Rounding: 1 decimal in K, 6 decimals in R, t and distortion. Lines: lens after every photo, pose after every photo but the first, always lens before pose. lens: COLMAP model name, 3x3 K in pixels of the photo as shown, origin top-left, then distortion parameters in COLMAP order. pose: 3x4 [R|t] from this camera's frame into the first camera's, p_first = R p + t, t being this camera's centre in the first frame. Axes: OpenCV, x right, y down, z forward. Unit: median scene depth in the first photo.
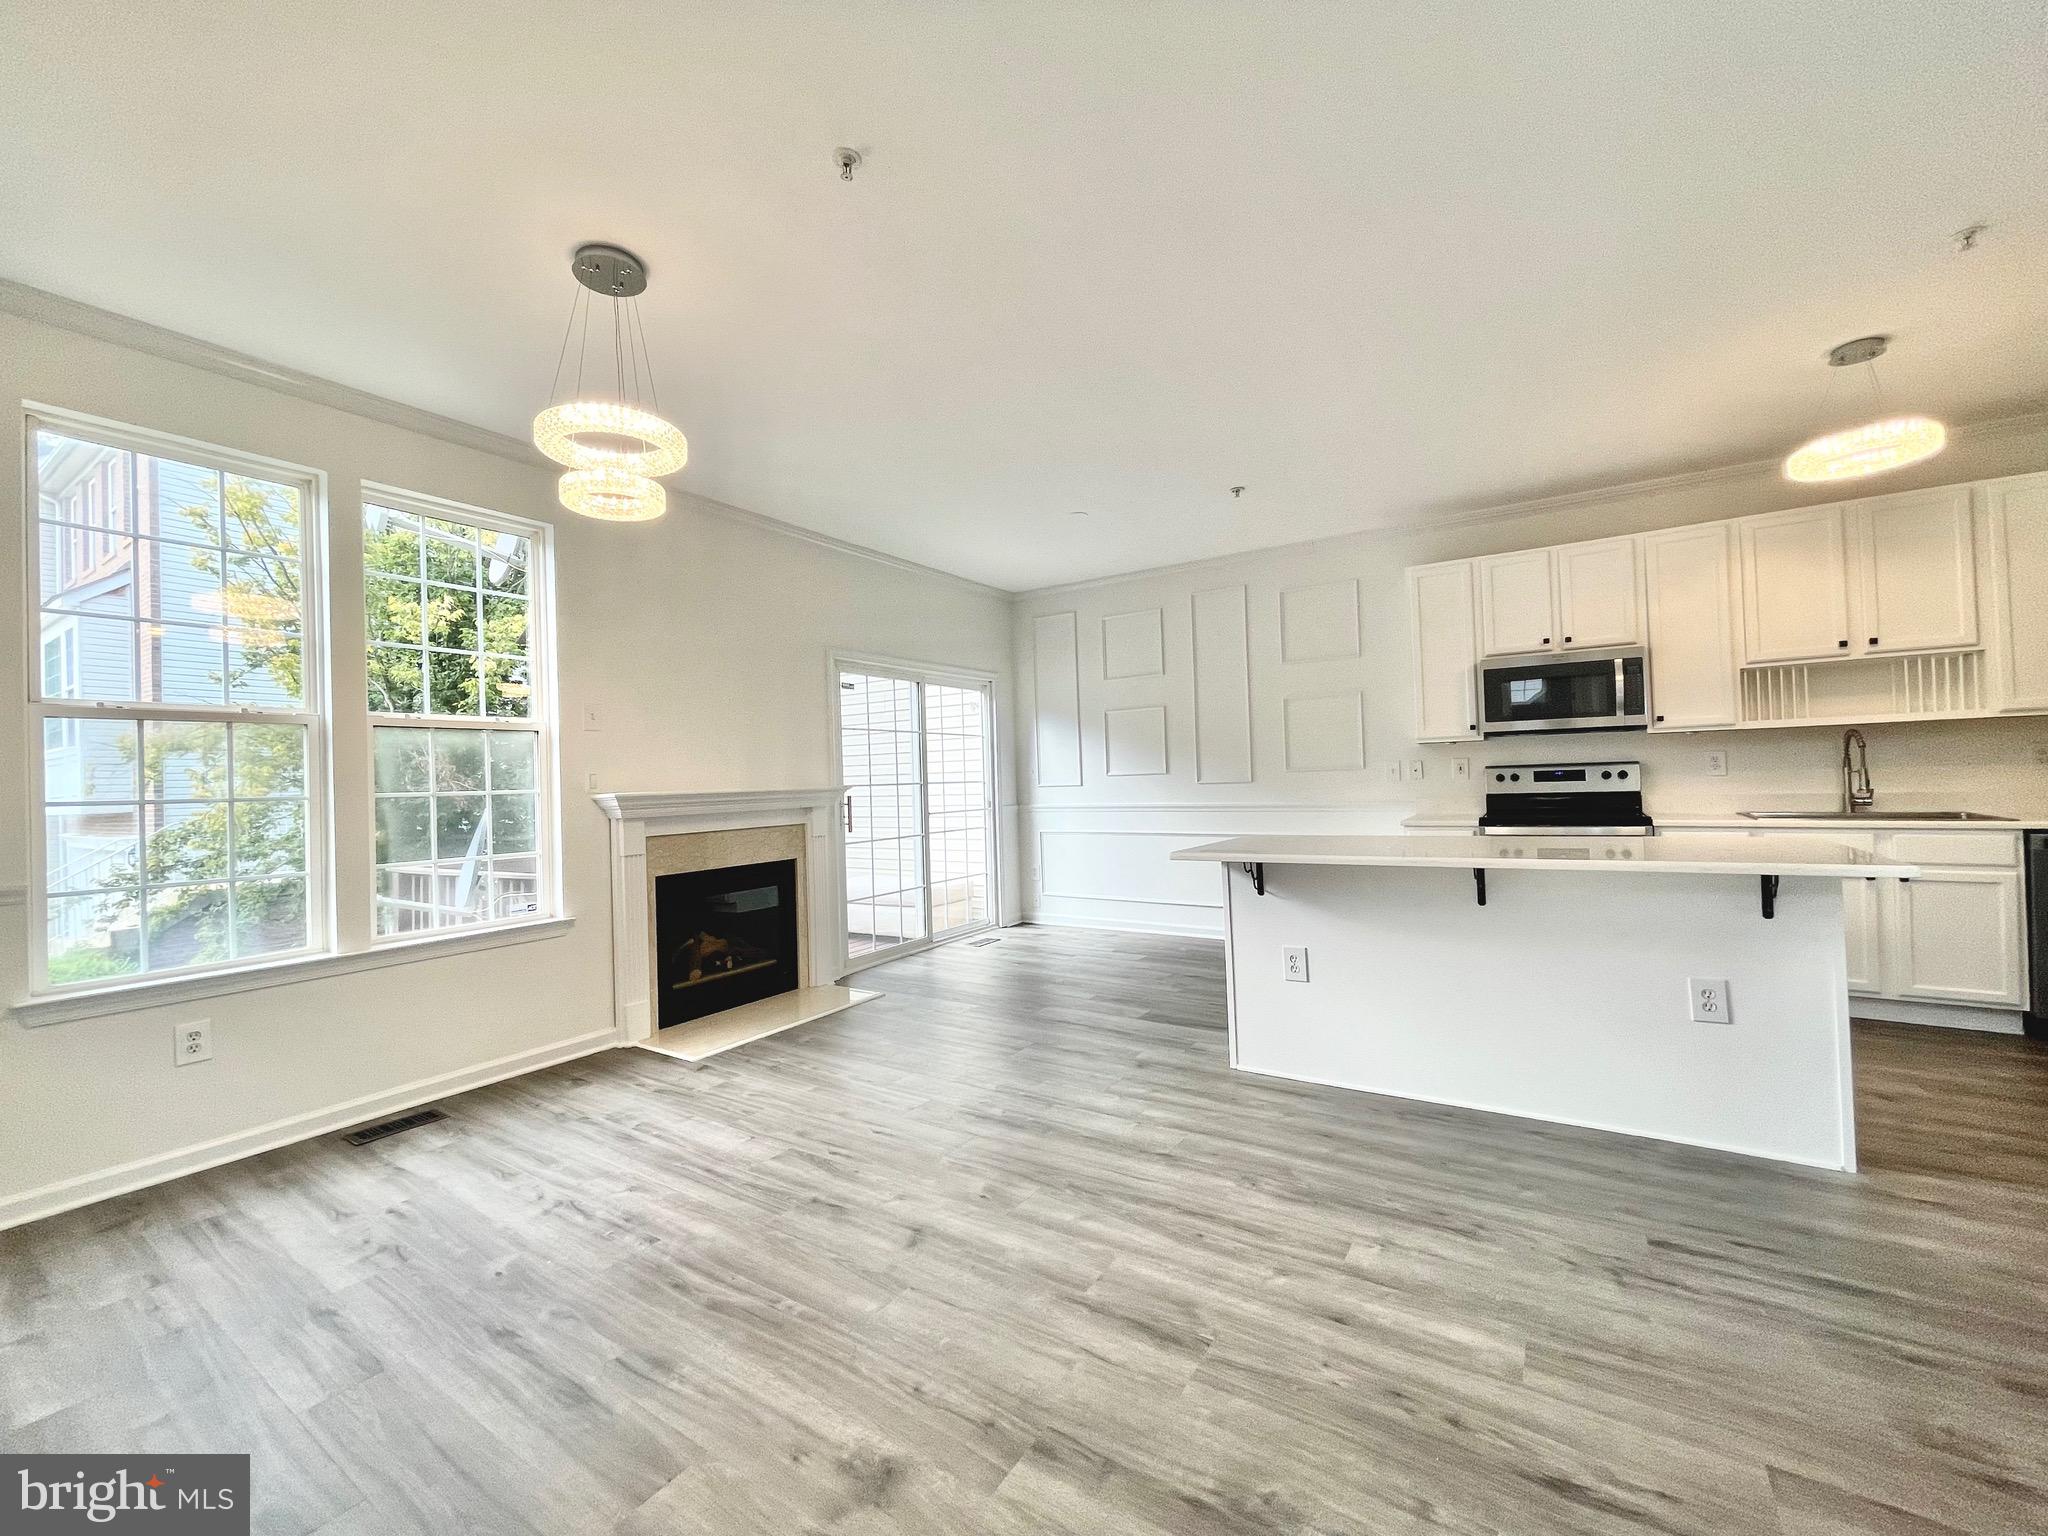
lens RADIAL K [[828.8, 0, 1011.9], [0, 828.8, 765.8], [0, 0, 1]] dist [-0.002513, -0.000325]
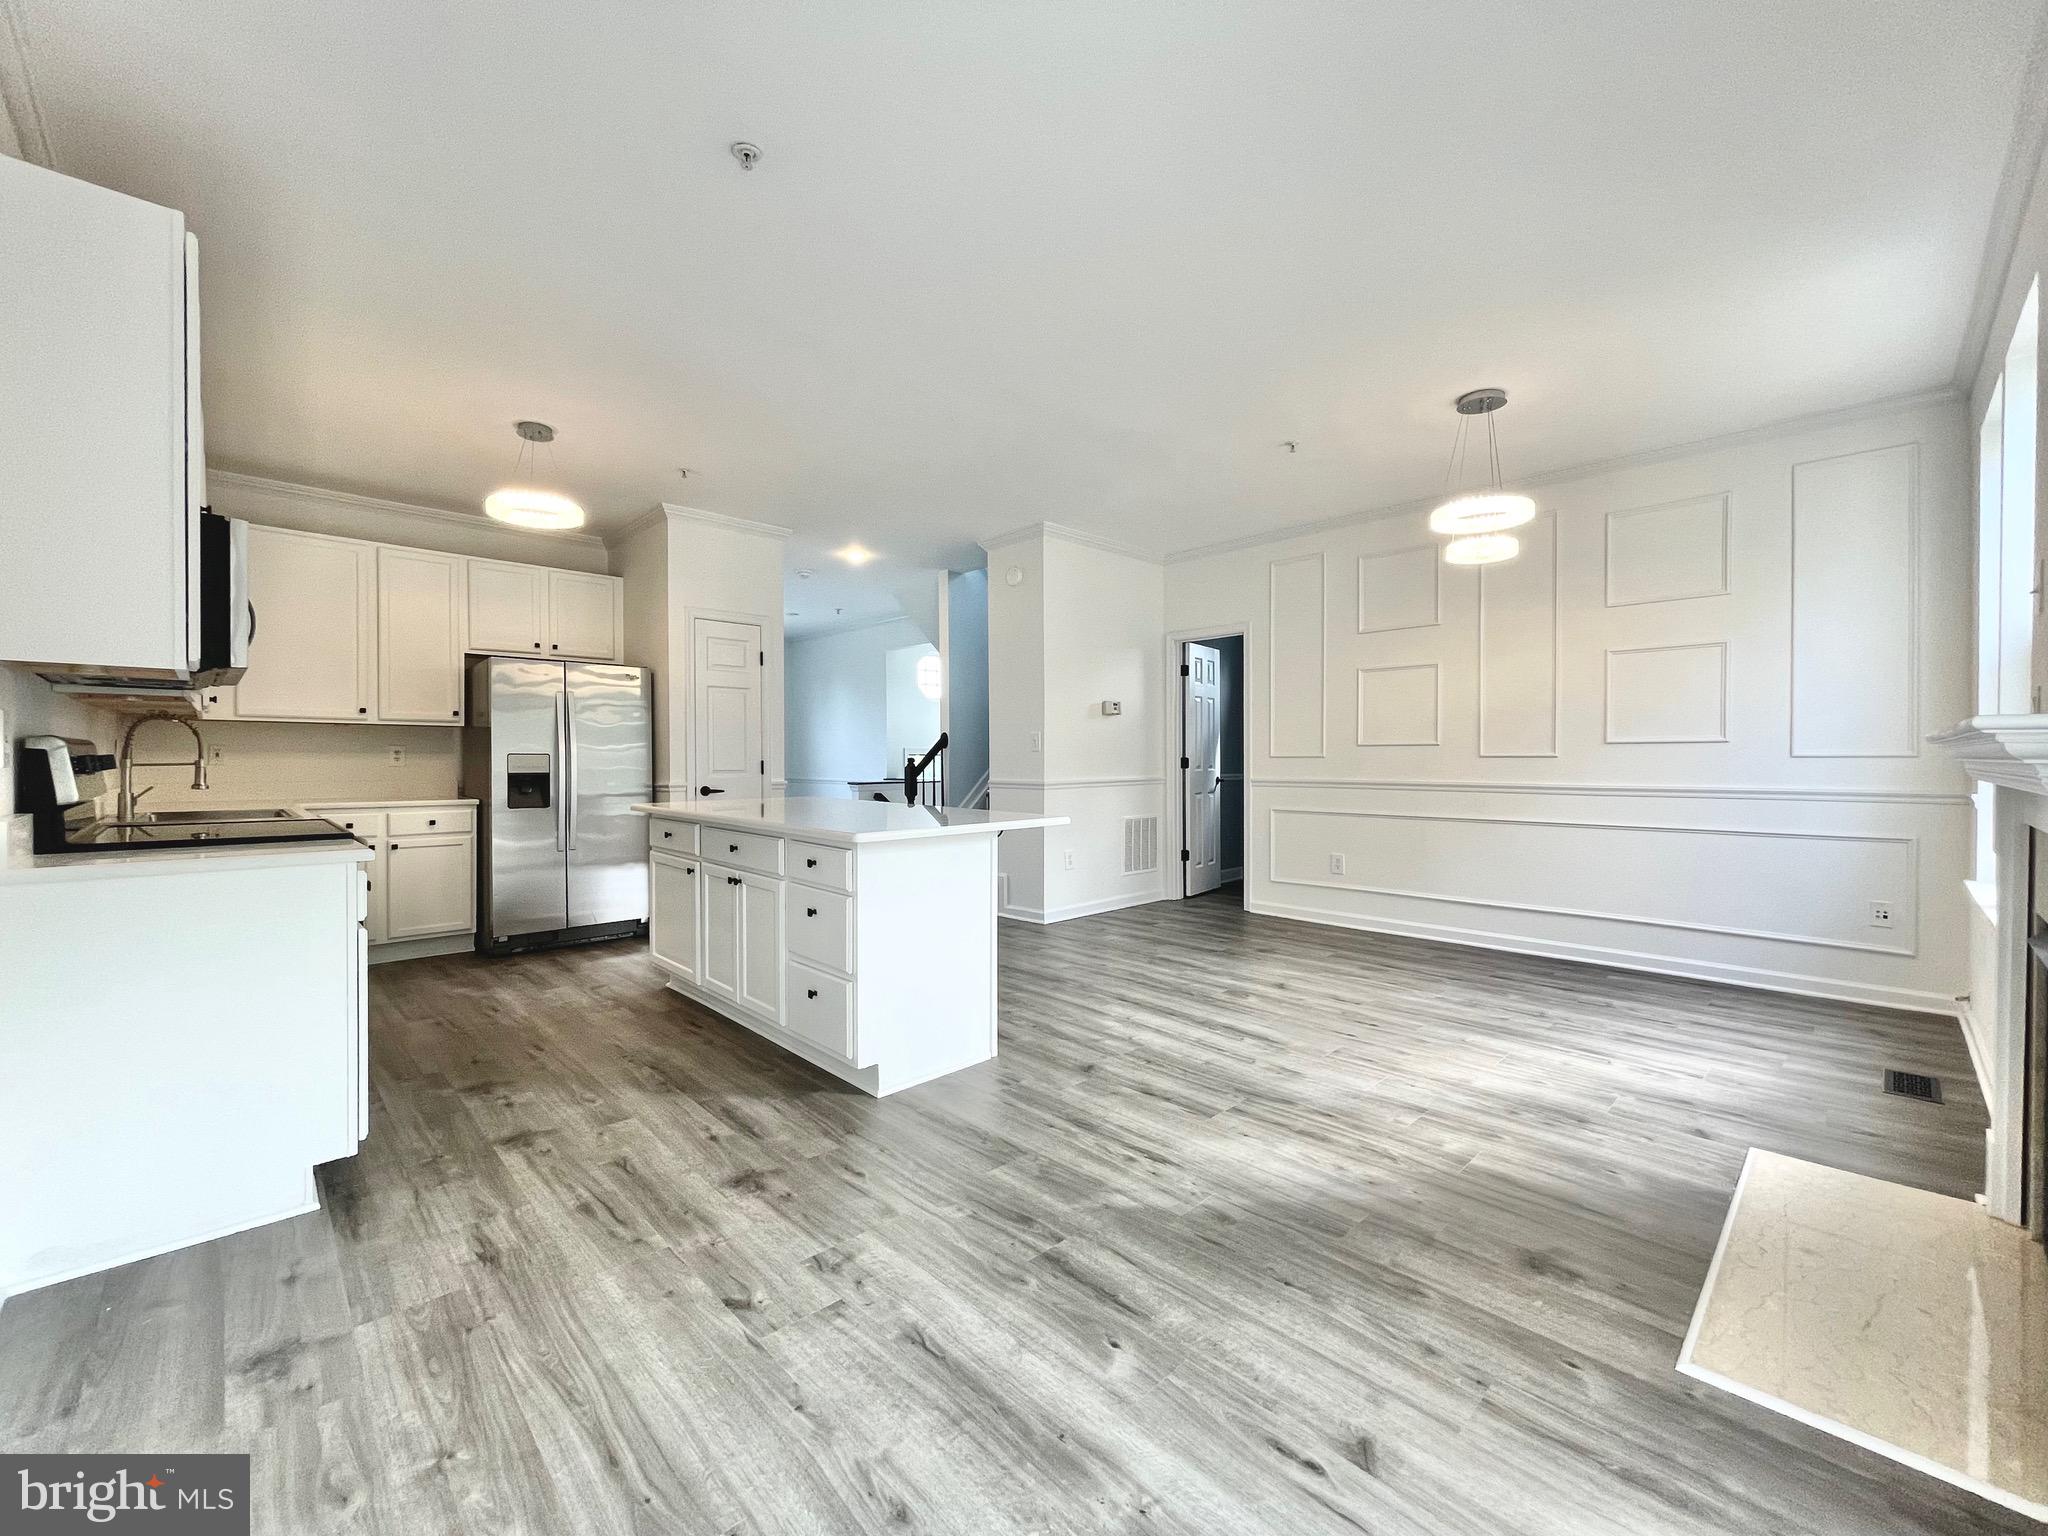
lens RADIAL K [[828.8, 0, 1009.3], [0, 828.8, 765.2], [0, 0, 1]] dist [-0.002513, -0.000325]
pose [[-0.974299, 0.029888, 0.223266, 0.025955], [0.027650, 0.999531, -0.013146, 0.040780], [-0.223555, -0.006635, -0.974669, 1.579672]]
